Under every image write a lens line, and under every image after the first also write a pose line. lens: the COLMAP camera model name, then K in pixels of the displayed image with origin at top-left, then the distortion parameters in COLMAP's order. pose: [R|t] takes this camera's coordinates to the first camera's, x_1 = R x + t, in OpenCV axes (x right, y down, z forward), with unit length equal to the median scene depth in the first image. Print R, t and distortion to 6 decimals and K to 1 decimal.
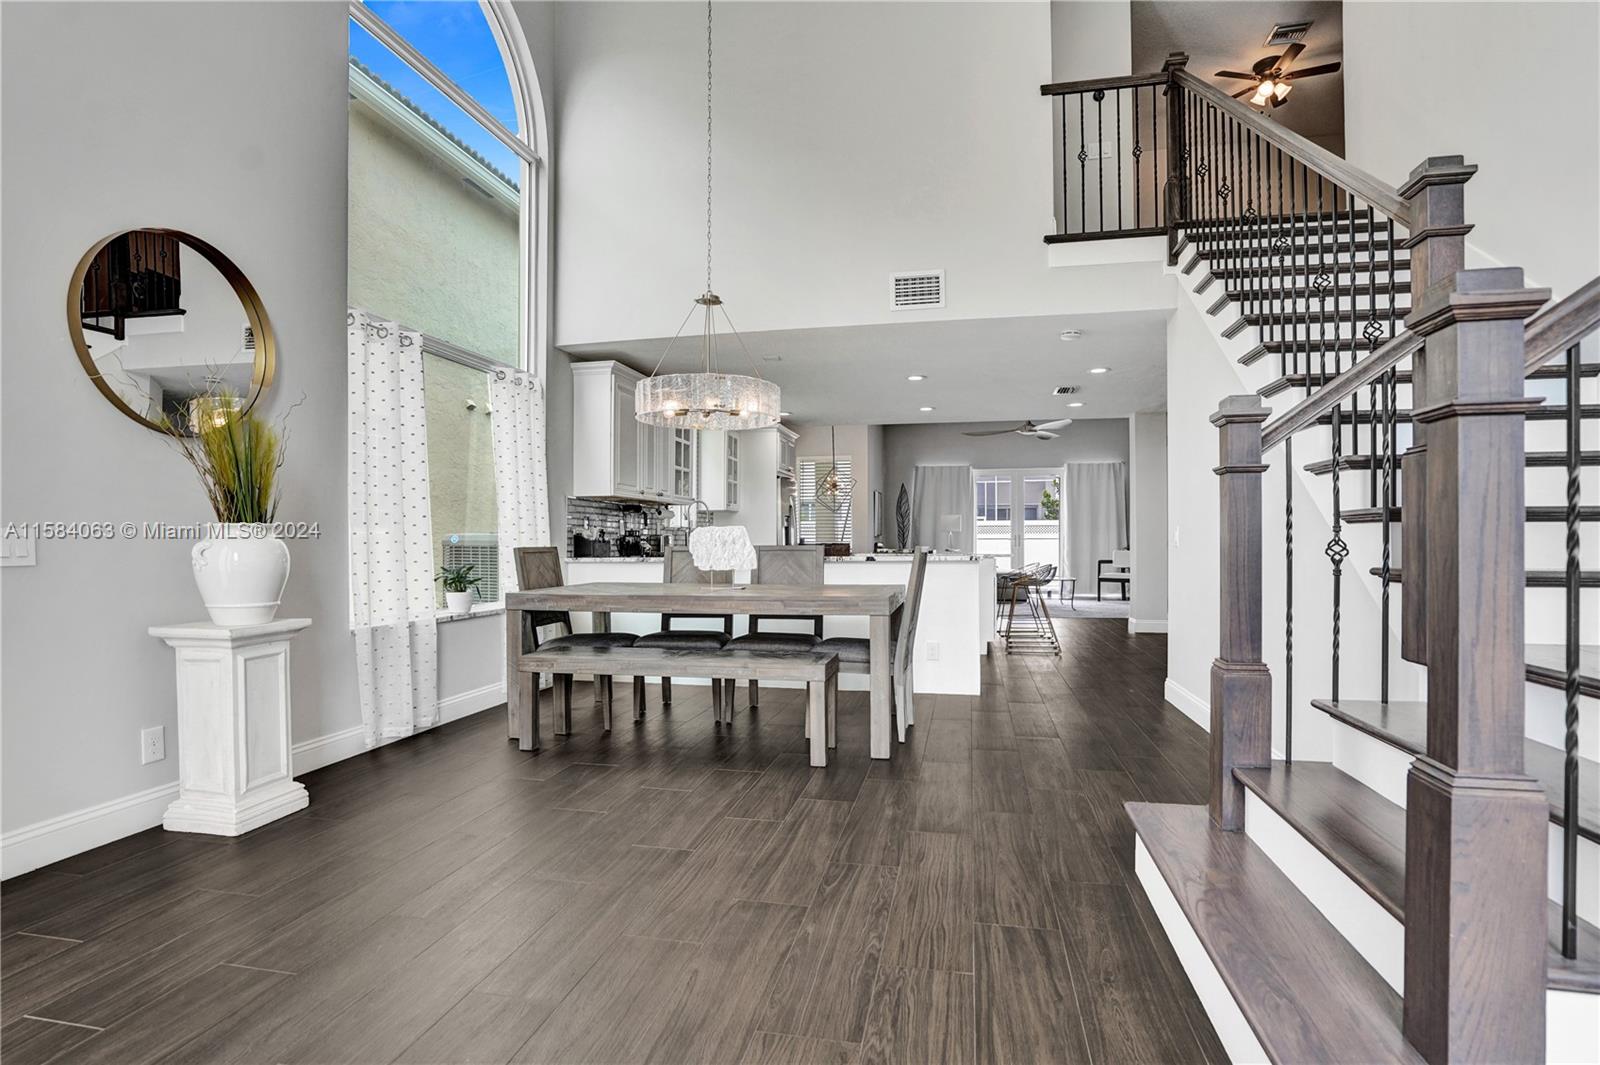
lens RADIAL K [[766.4, 0, 783.9], [0, 766.4, 540.6], [0, 0, 1]] dist [-0.025699, 0.004221]
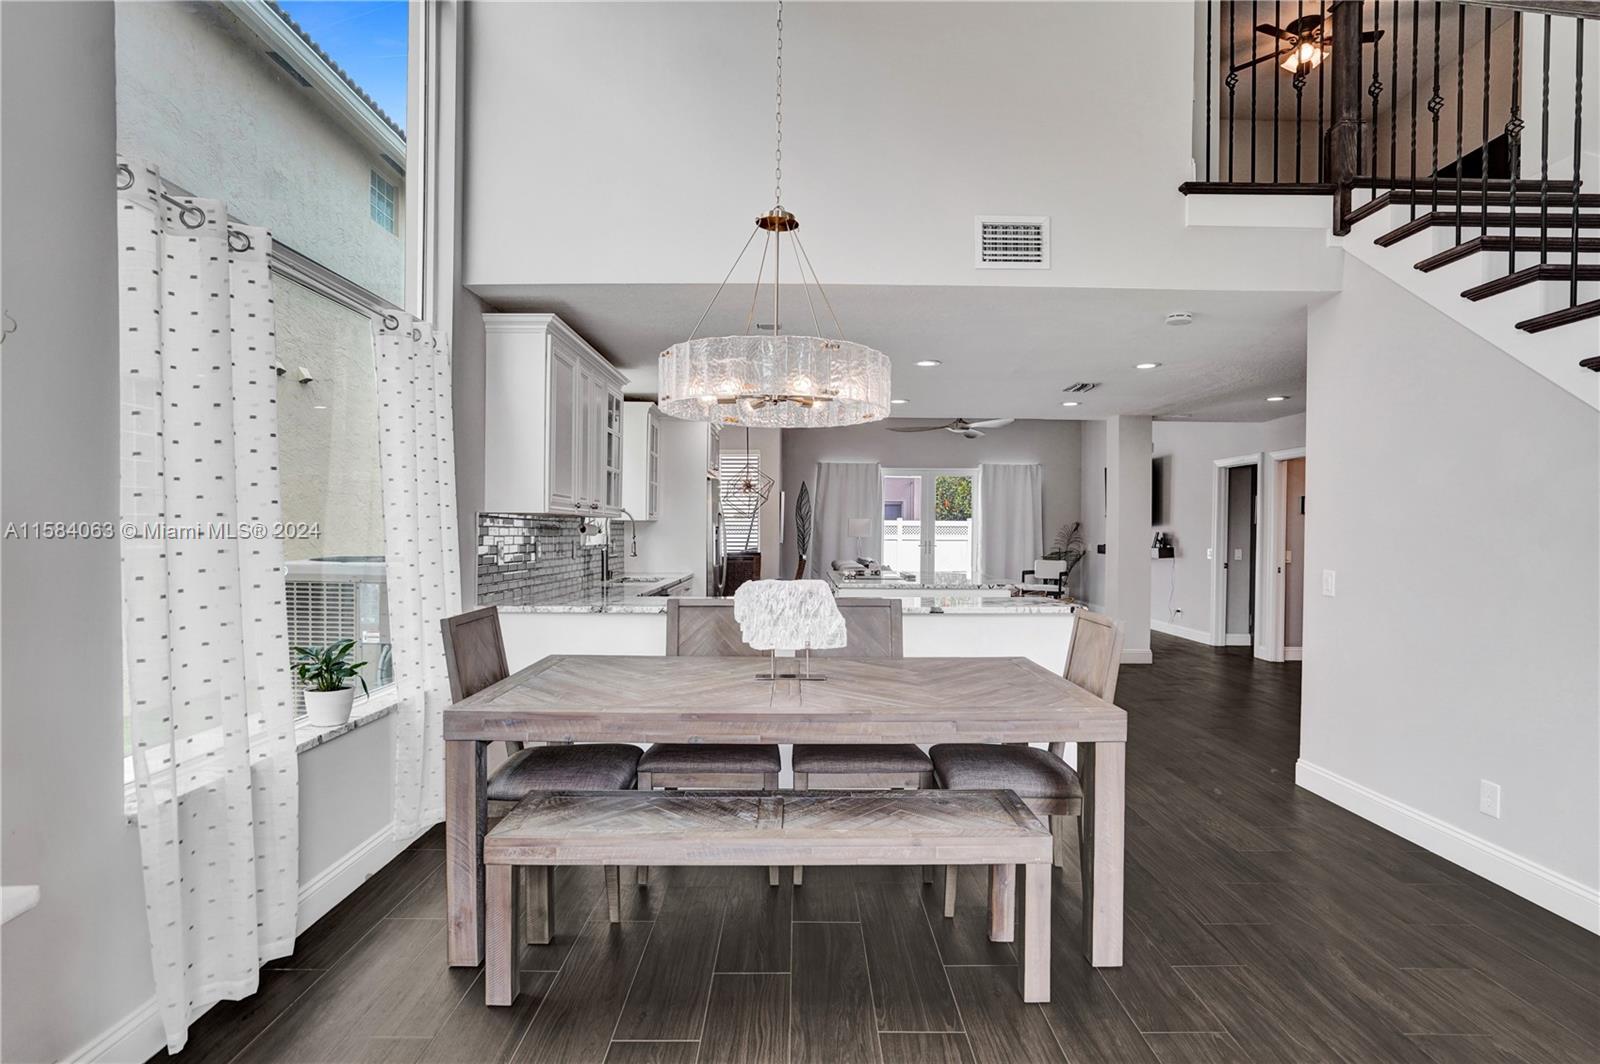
lens RADIAL K [[804.8, 0, 801.1], [0, 804.8, 544.6], [0, 0, 1]] dist [-0.019019, 0.007449]
pose [[0.975356, 0.004220, 0.220596, -0.199354], [-0.007438, 0.999878, 0.013762, -0.051744], [-0.220511, -0.015063, 0.975268, 0.310824]]
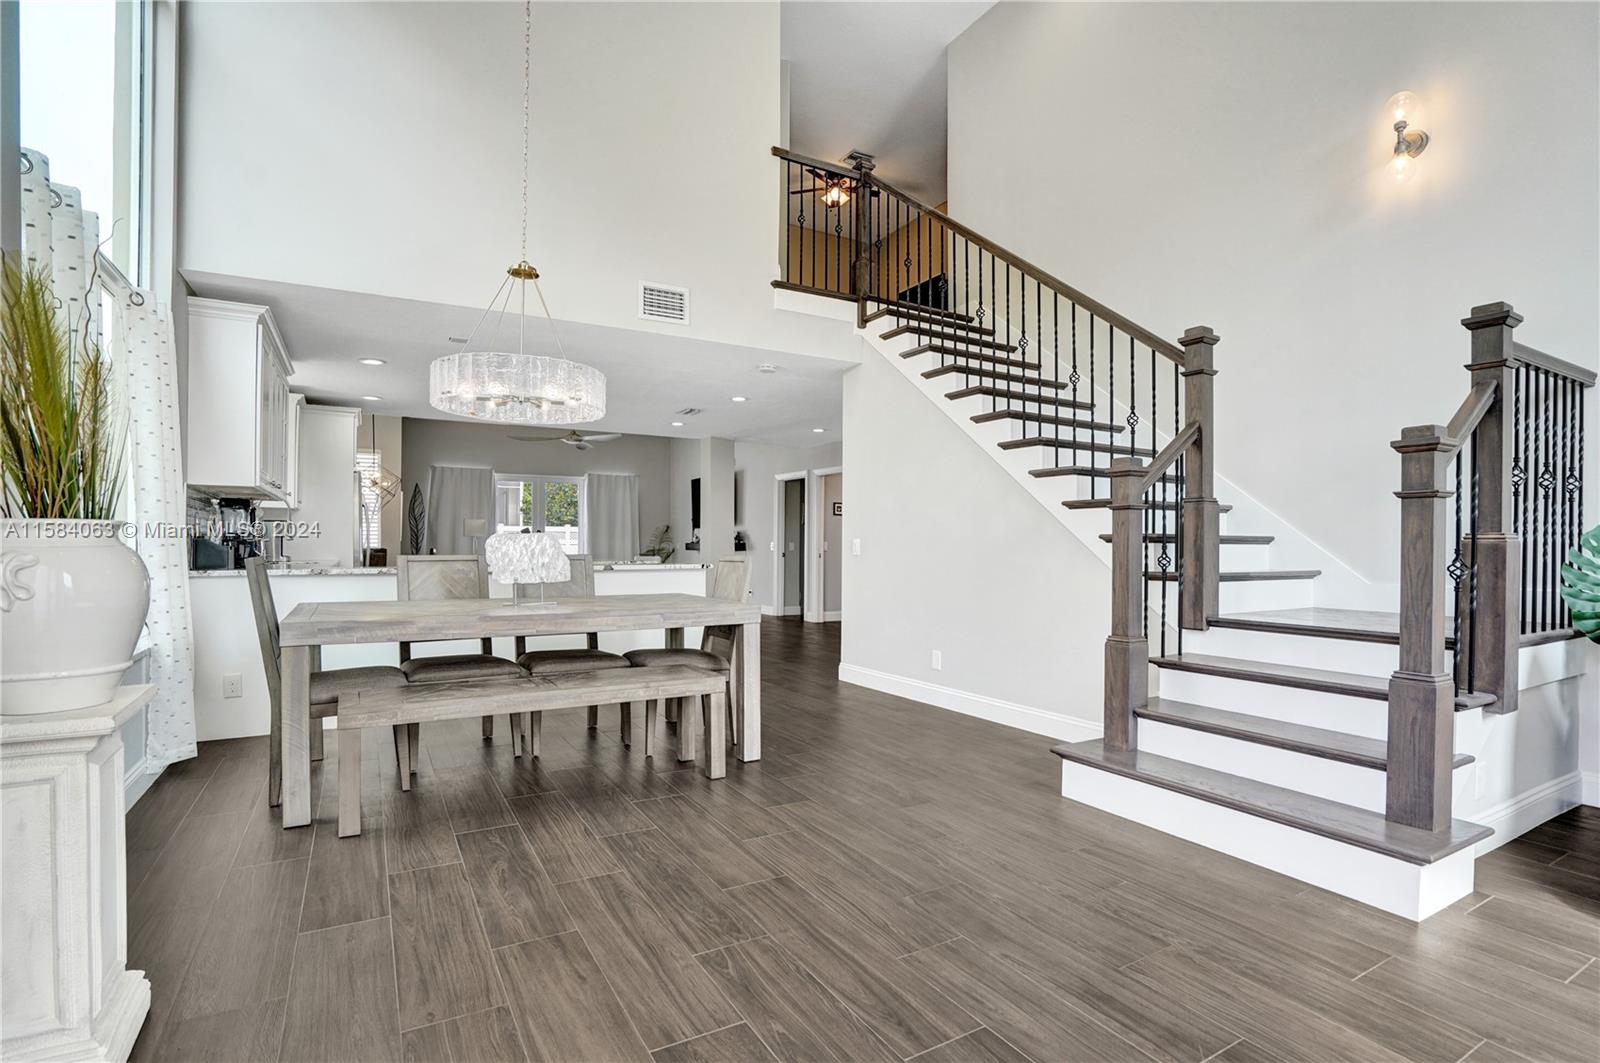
lens RADIAL K [[766.4, 0, 771.8], [0, 766.4, 540.8], [0, 0, 1]] dist [-0.025699, 0.004221]
pose [[0.757597, 0.010647, 0.652636, -0.397475], [-0.006536, 0.999941, -0.008725, -0.003675], [-0.652690, 0.002344, 0.757622, 0.145282]]
